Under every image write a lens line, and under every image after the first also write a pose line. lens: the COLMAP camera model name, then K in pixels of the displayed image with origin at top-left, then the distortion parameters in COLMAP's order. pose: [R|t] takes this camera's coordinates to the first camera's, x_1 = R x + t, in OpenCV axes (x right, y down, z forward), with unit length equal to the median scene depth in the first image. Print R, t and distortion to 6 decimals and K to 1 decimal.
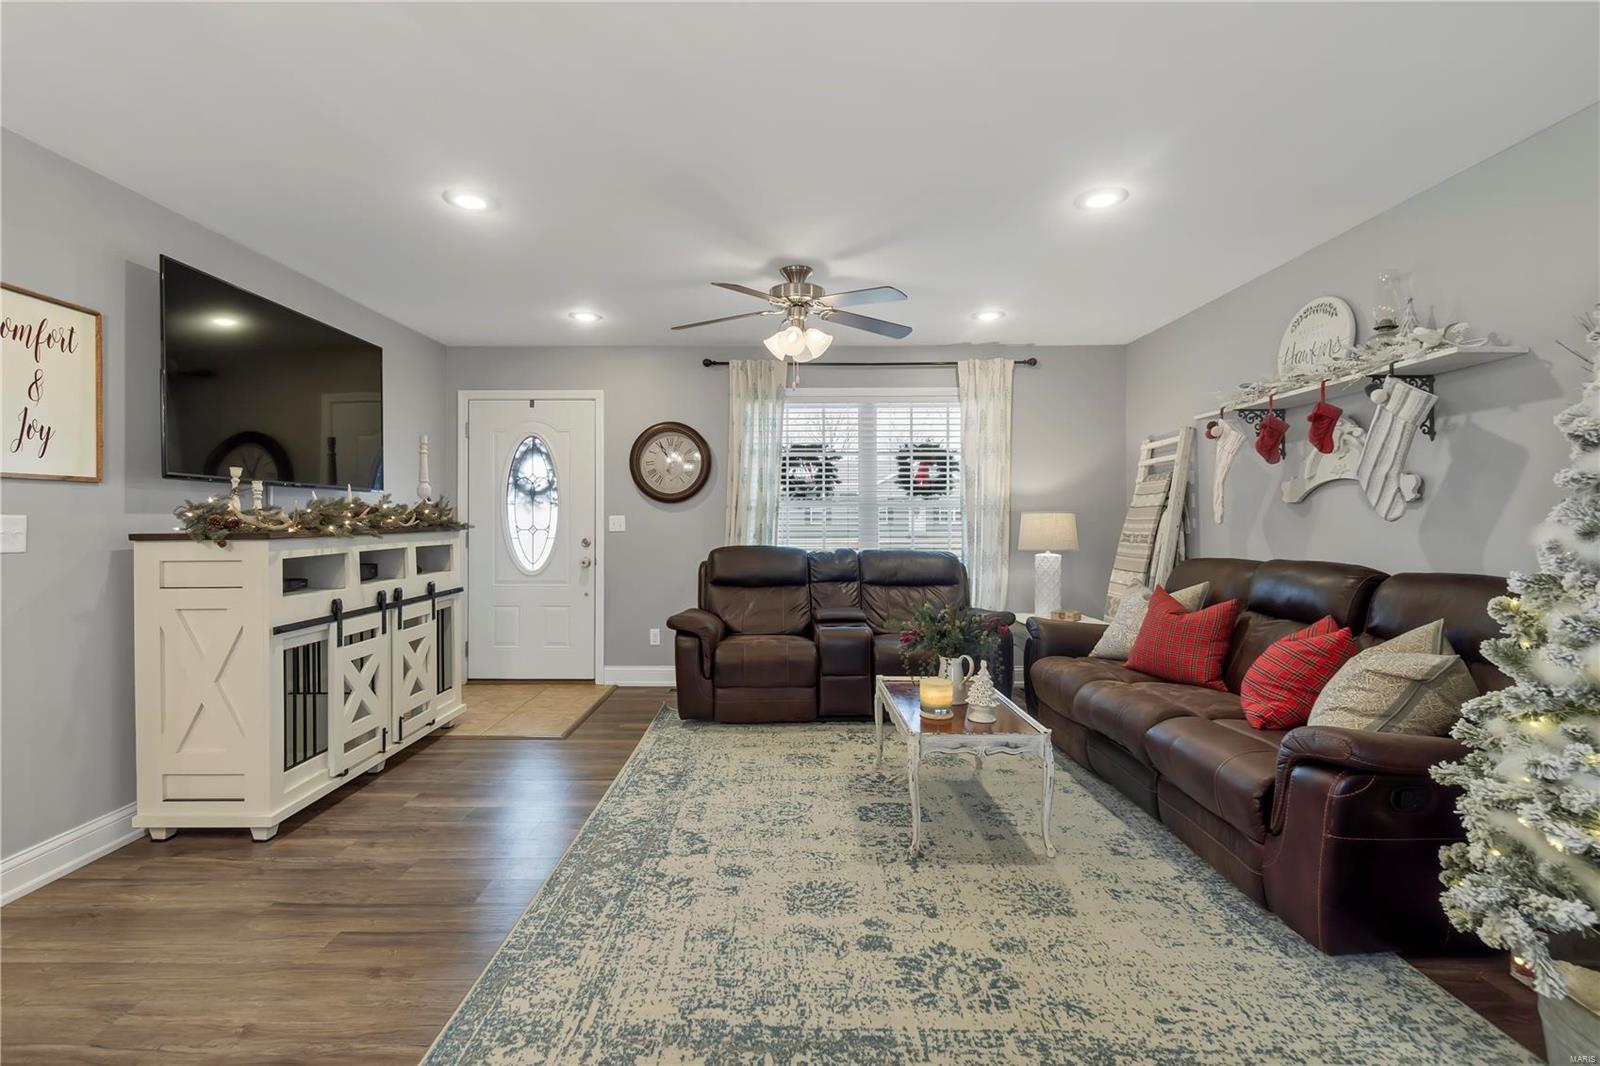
lens RADIAL K [[722.9, 0, 797.0], [0, 722.9, 523.0], [0, 0, 1]] dist [0.002136, -0.000866]
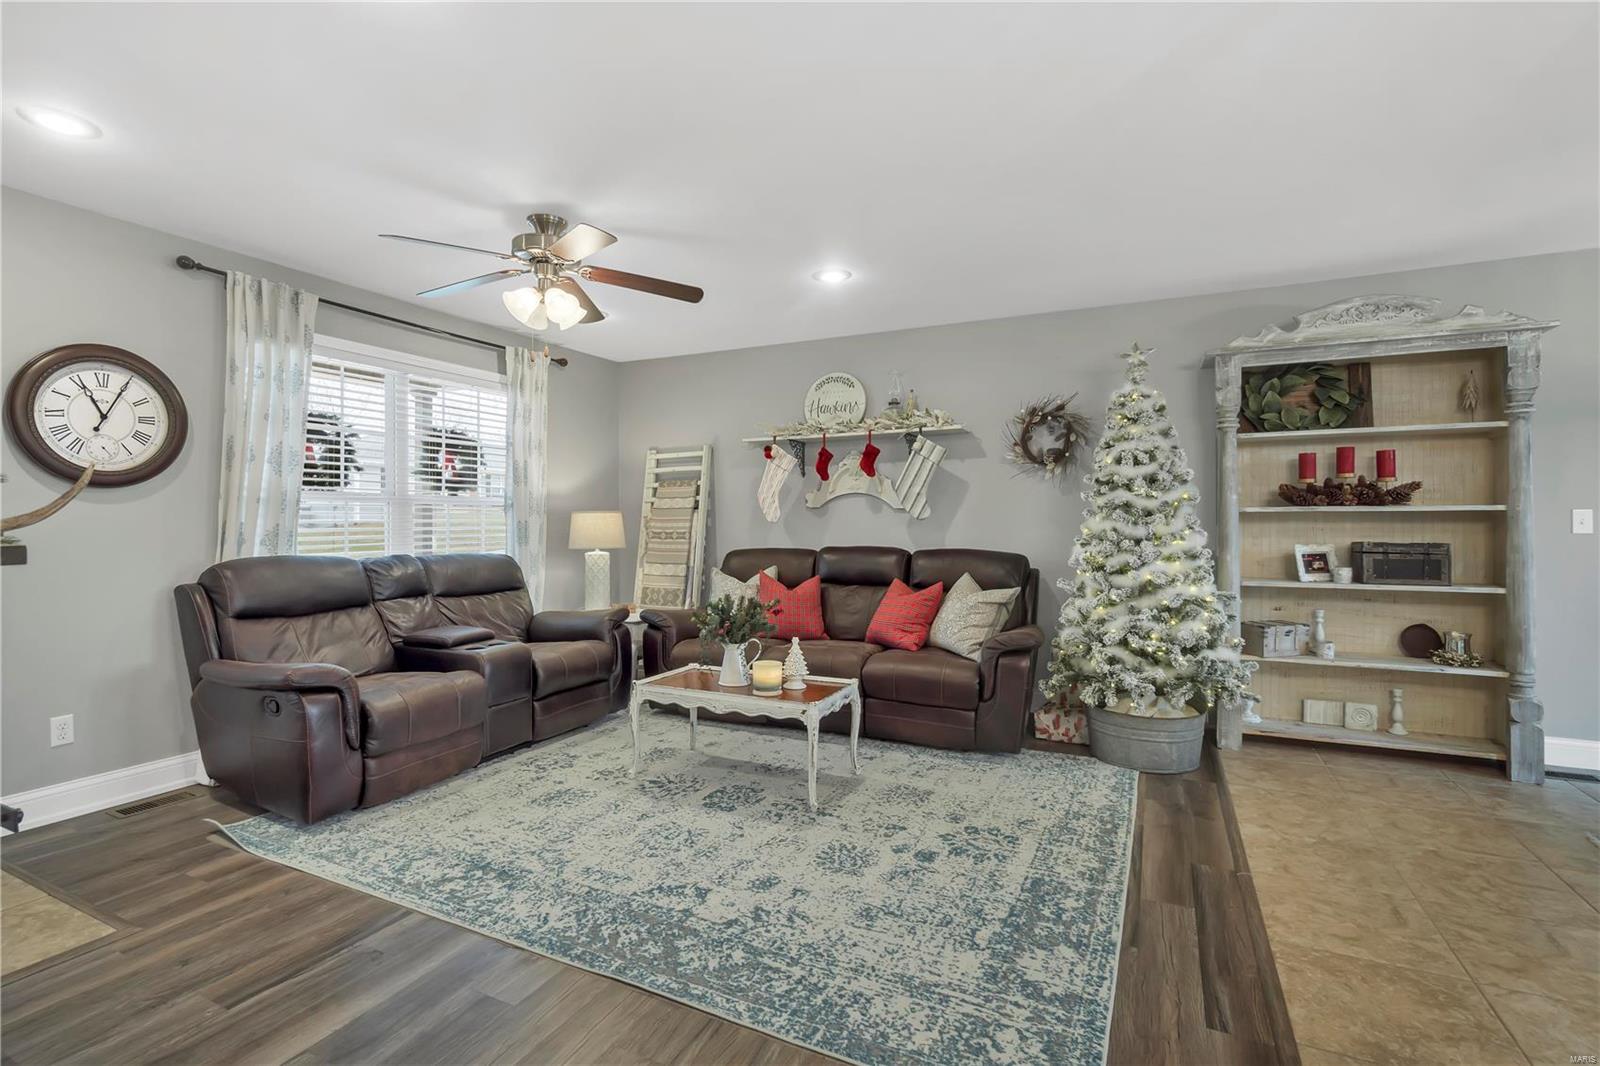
lens RADIAL K [[734.5, 0, 807.2], [0, 734.5, 523.4], [0, 0, 1]] dist [-0.015387, 0.004752]
pose [[0.438576, -0.001591, 0.898693, -0.683401], [0.003340, 0.999994, 0.000140, 0.003648], [-0.898688, 0.002941, 0.438579, 0.383854]]
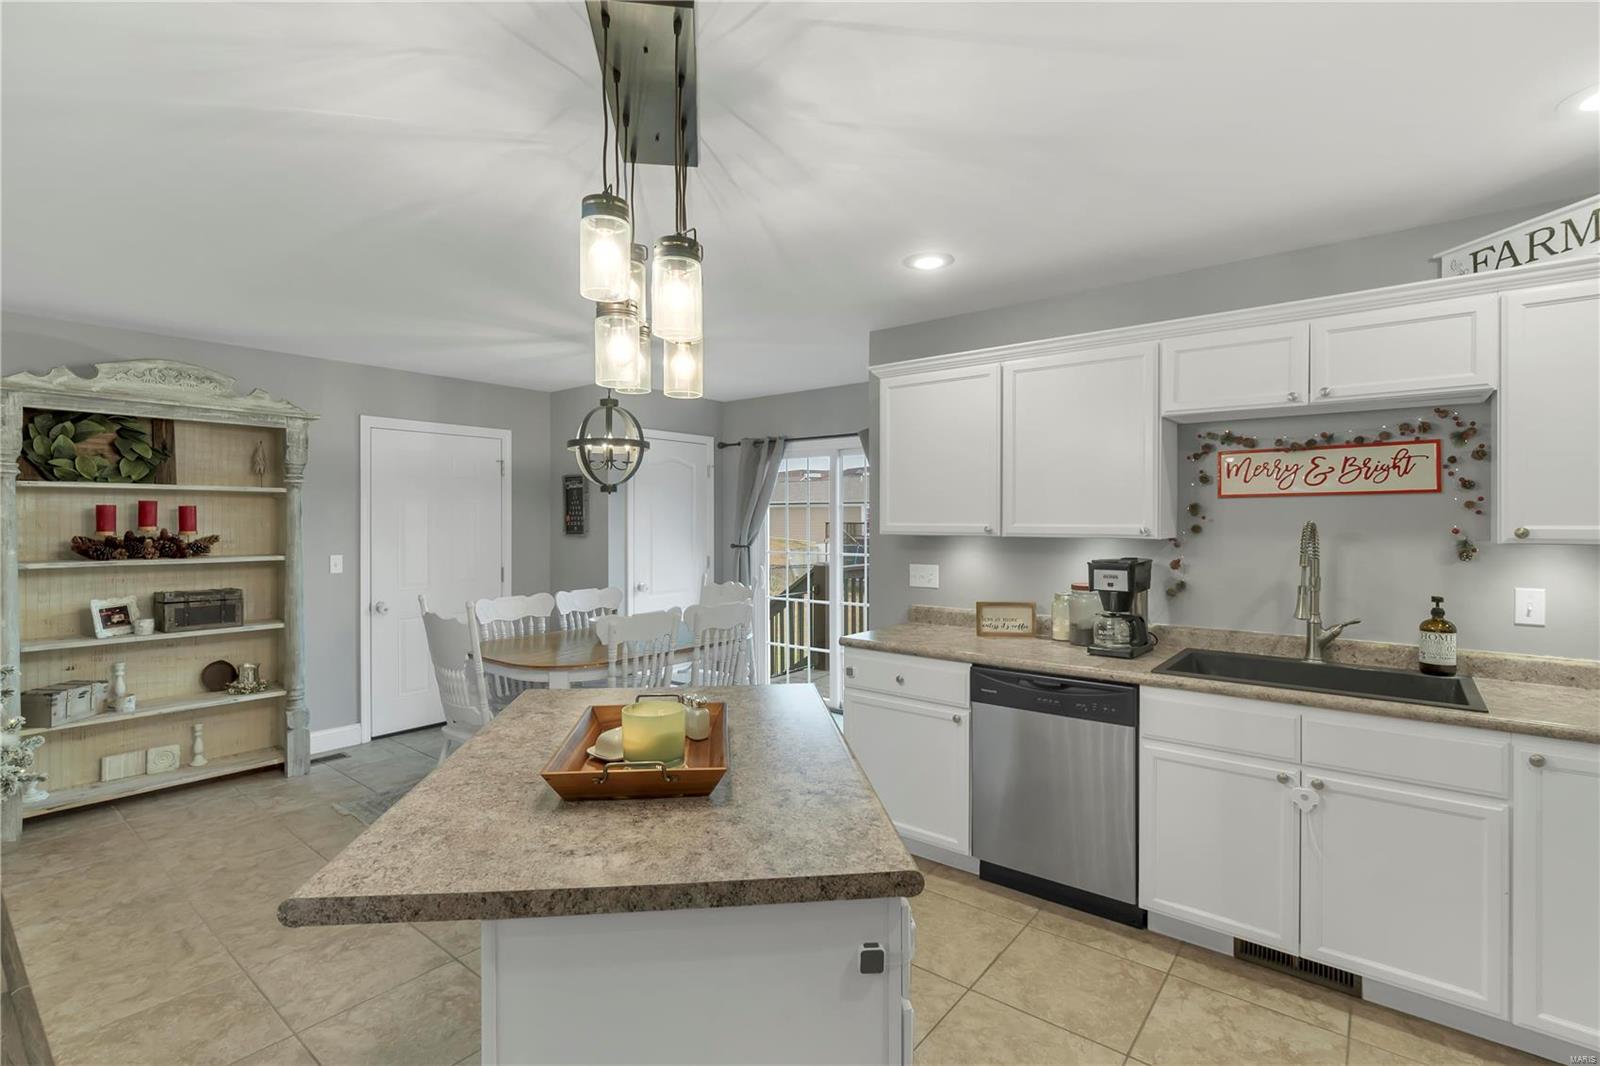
lens RADIAL K [[734.5, 0, 775.8], [0, 734.5, 521.4], [0, 0, 1]] dist [-0.015387, 0.004752]
pose [[-0.769894, -0.001689, 0.638169, -0.803381], [-0.001342, 0.999999, 0.001028, -0.078931], [-0.638170, -0.000065, -0.769895, 0.382878]]
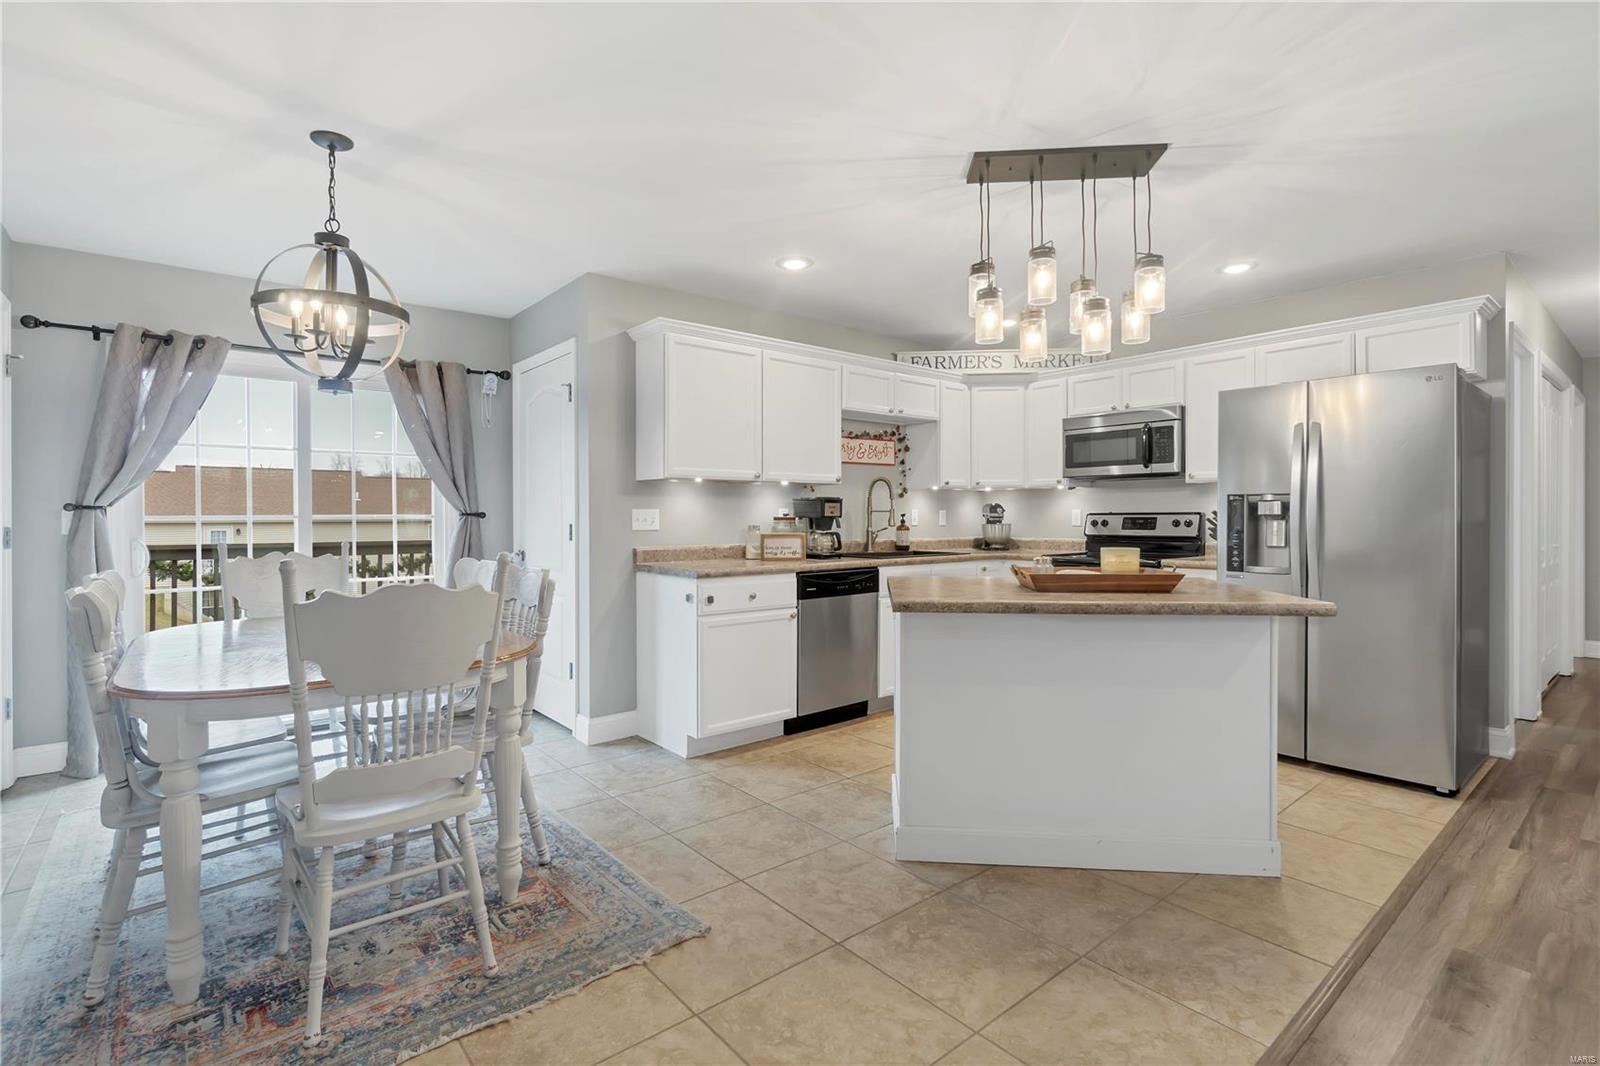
lens RADIAL K [[734.5, 0, 798.7], [0, 734.5, 523.2], [0, 0, 1]] dist [-0.015387, 0.004752]
pose [[-0.776547, 0.008498, -0.630002, 0.292396], [0.002672, 0.999944, 0.010195, -0.001808], [0.630054, 0.006233, -0.776527, 0.477346]]
